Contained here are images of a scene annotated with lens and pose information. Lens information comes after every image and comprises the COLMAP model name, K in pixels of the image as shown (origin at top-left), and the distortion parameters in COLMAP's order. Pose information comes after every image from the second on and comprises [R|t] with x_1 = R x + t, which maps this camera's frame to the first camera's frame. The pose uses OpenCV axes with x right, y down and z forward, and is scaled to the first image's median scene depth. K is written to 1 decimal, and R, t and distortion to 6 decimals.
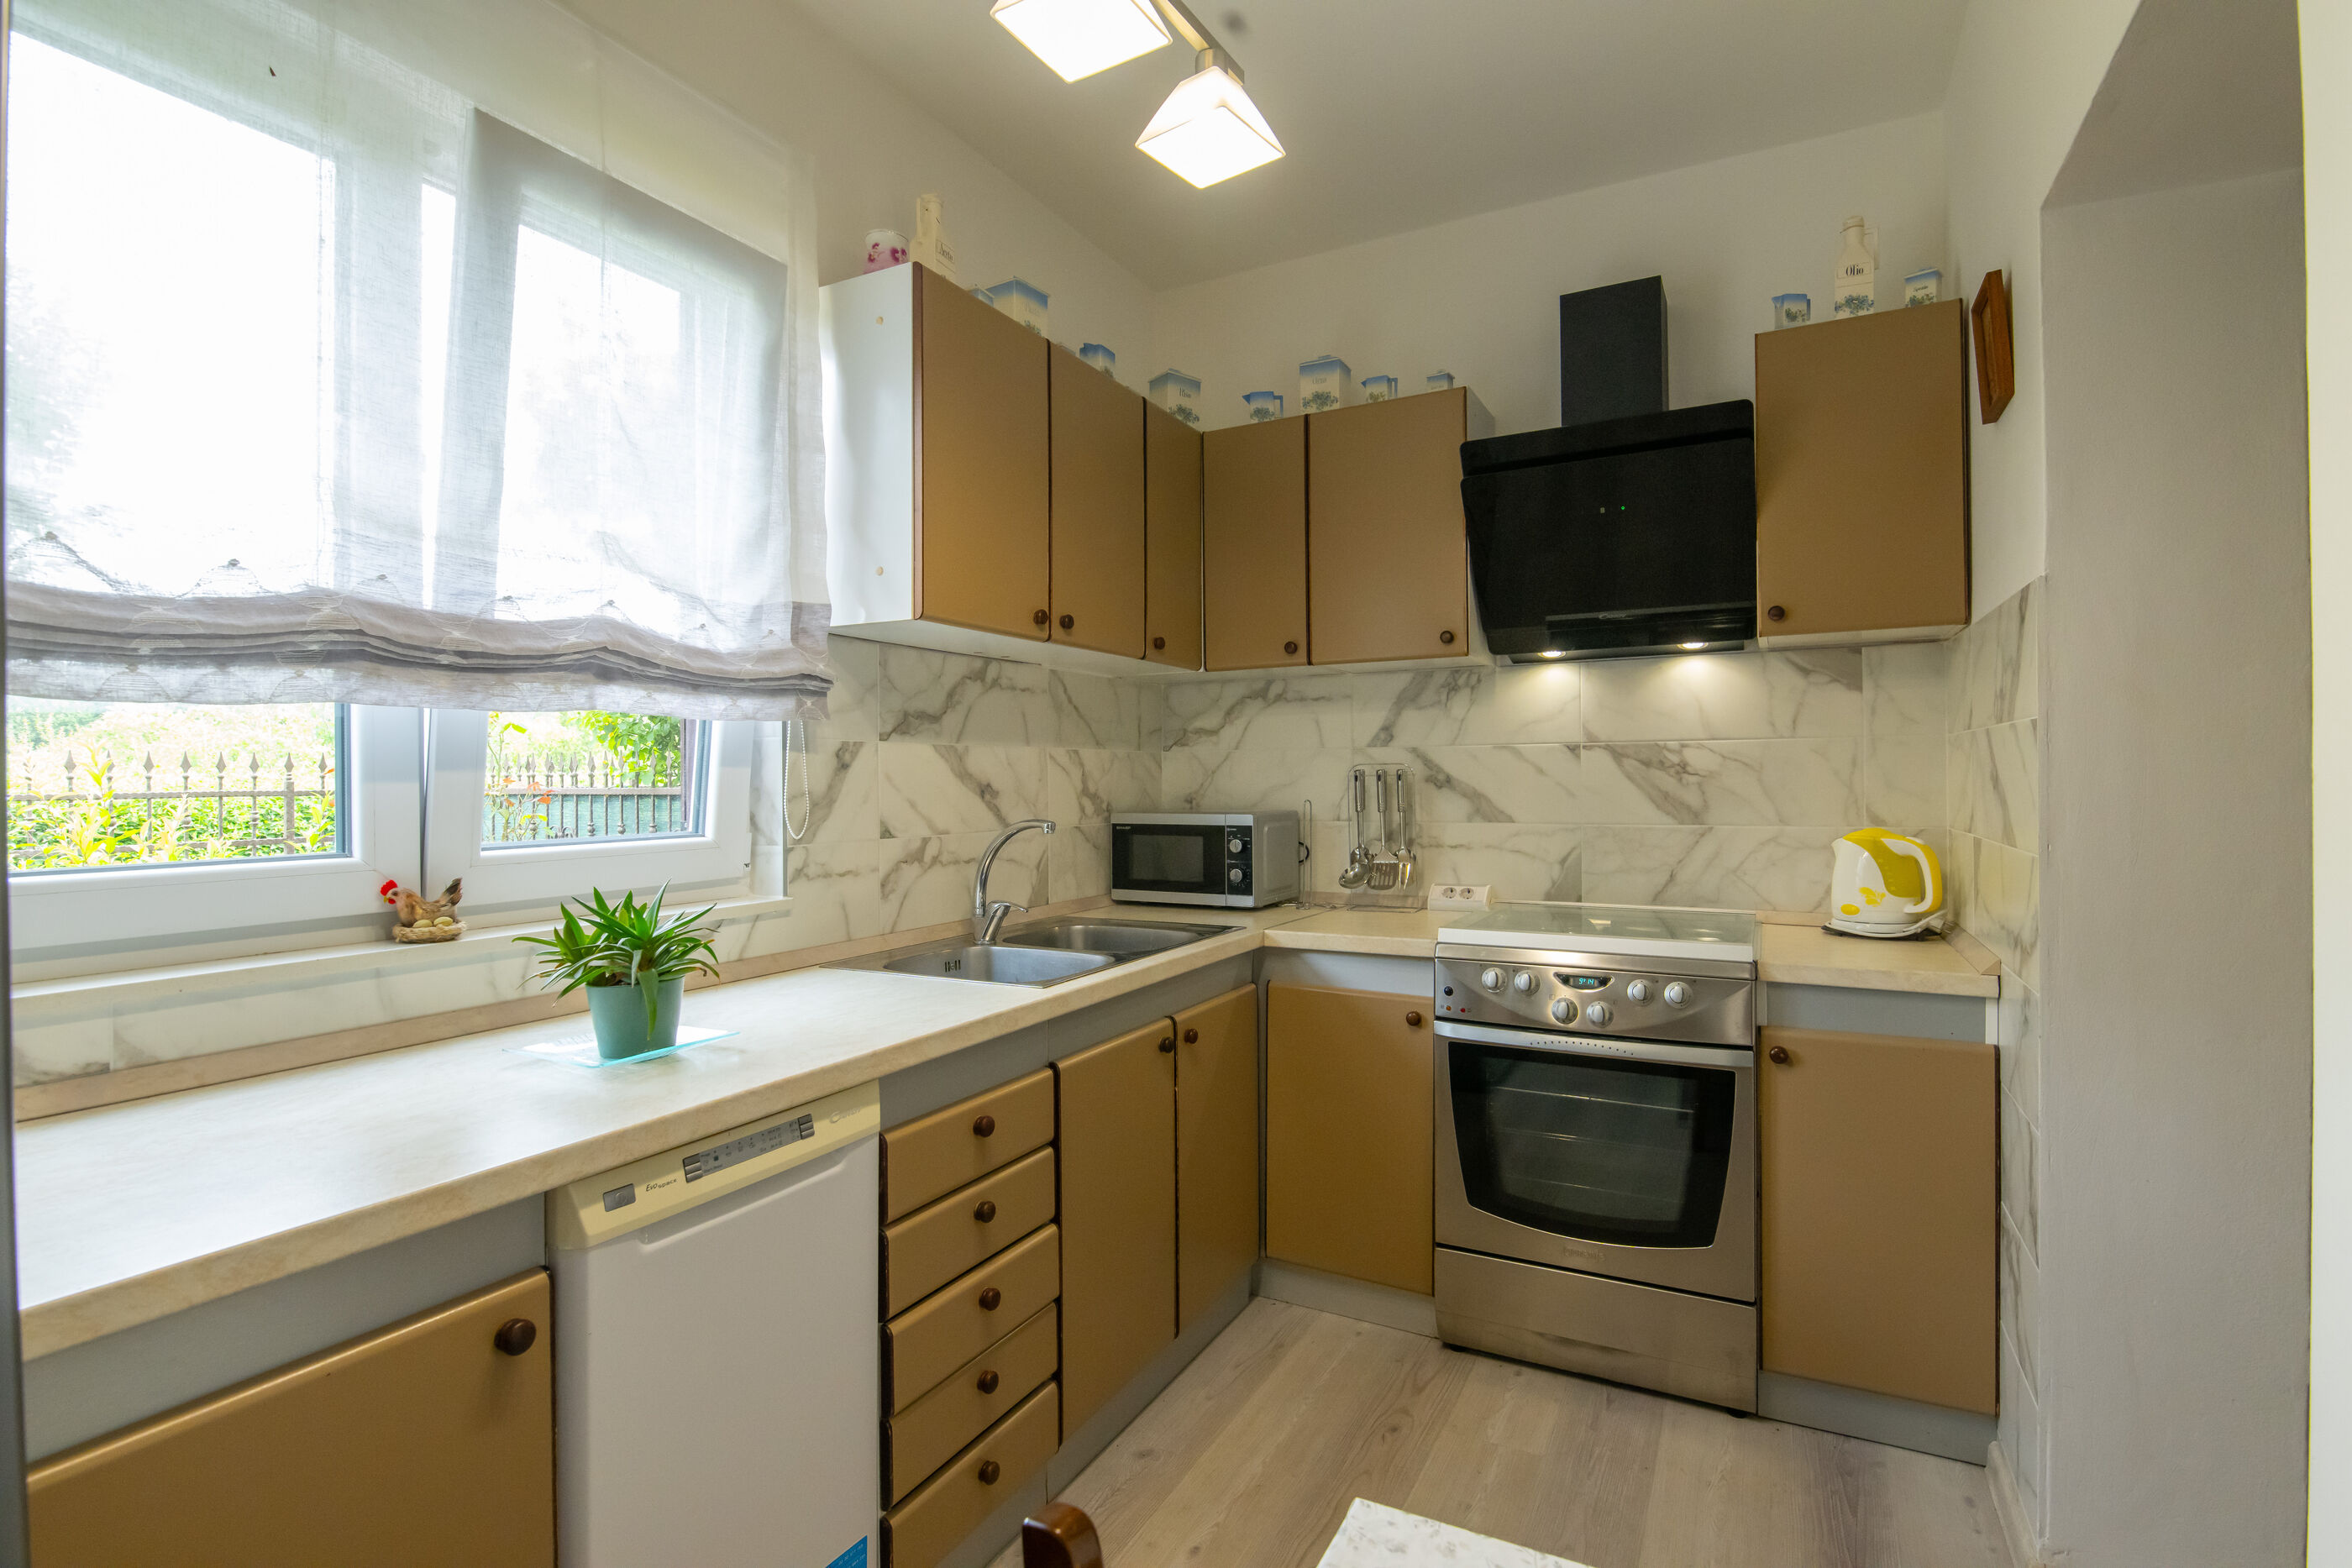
lens RADIAL K [[1105.7, 0, 1167.4], [0, 1105.7, 771.4], [0, 0, 1]] dist [-0.002180, -0.007545]
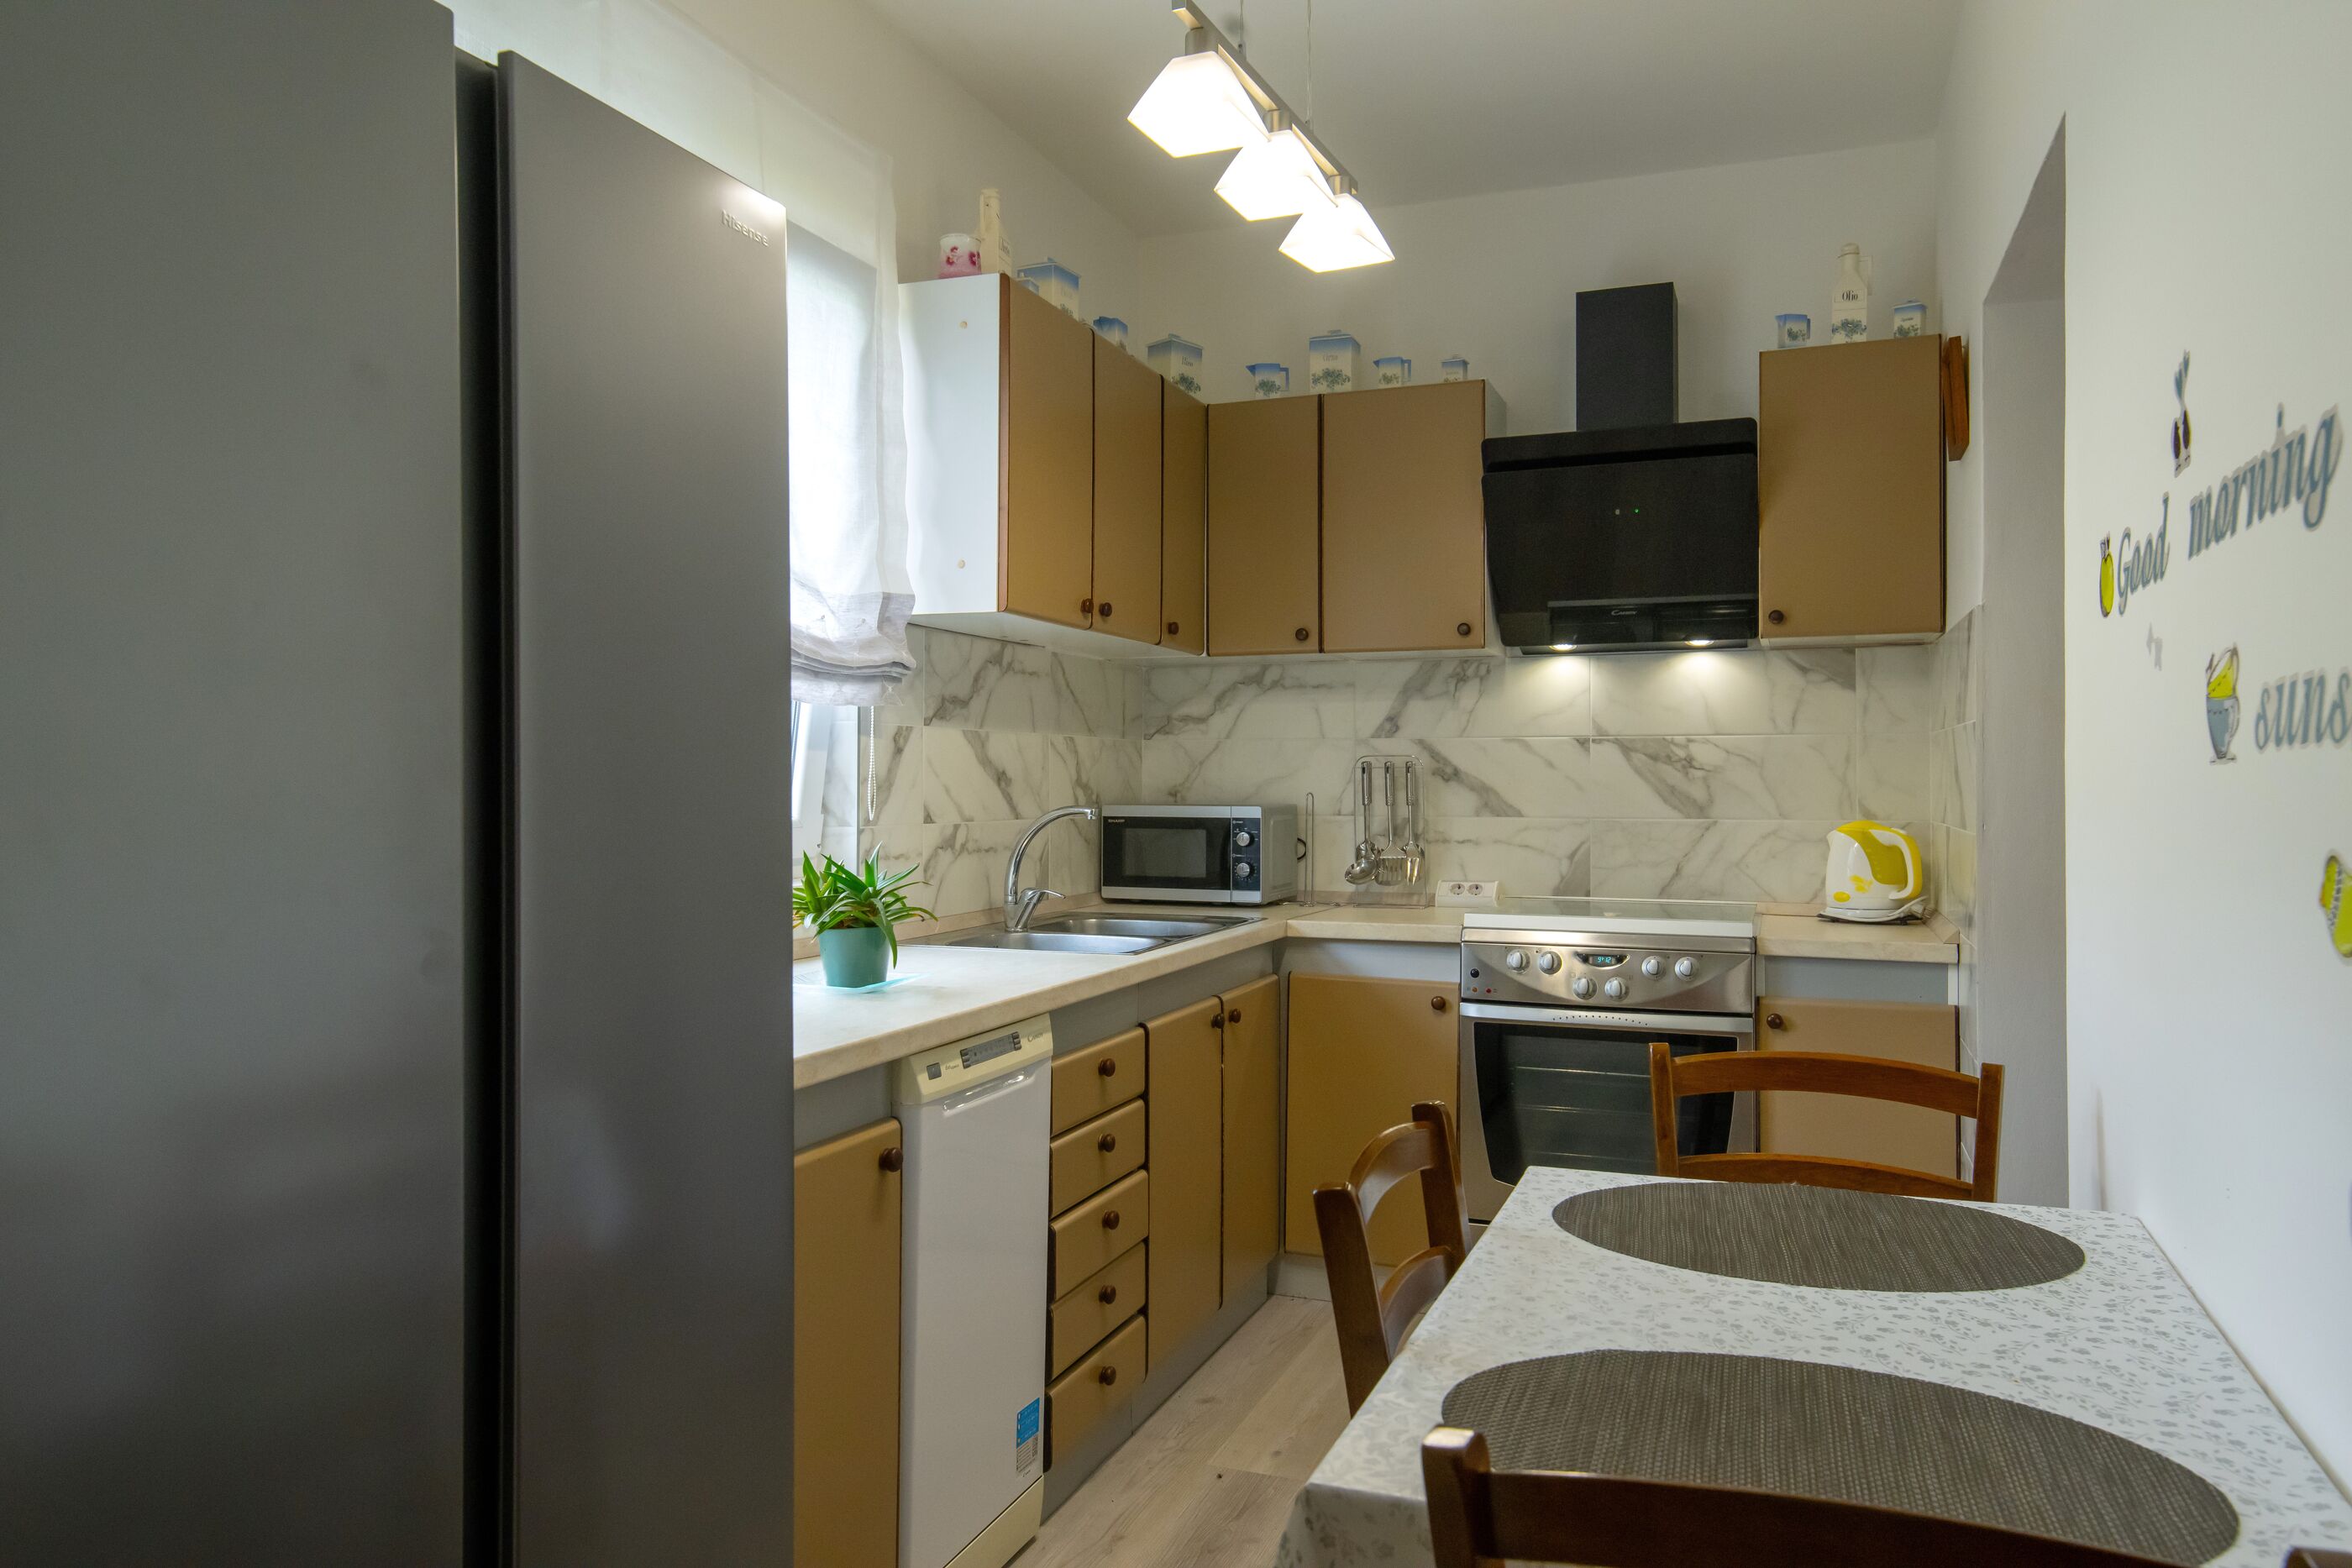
lens RADIAL K [[1526.4, 0, 1169.2], [0, 1526.4, 750.0], [0, 0, 1]] dist [0.016519, 0.001709]
pose [[0.993067, 0.011632, 0.116971, -0.189977], [-0.010150, 0.999861, -0.013257, 0.009854], [-0.117109, 0.011978, 0.993047, -0.374303]]
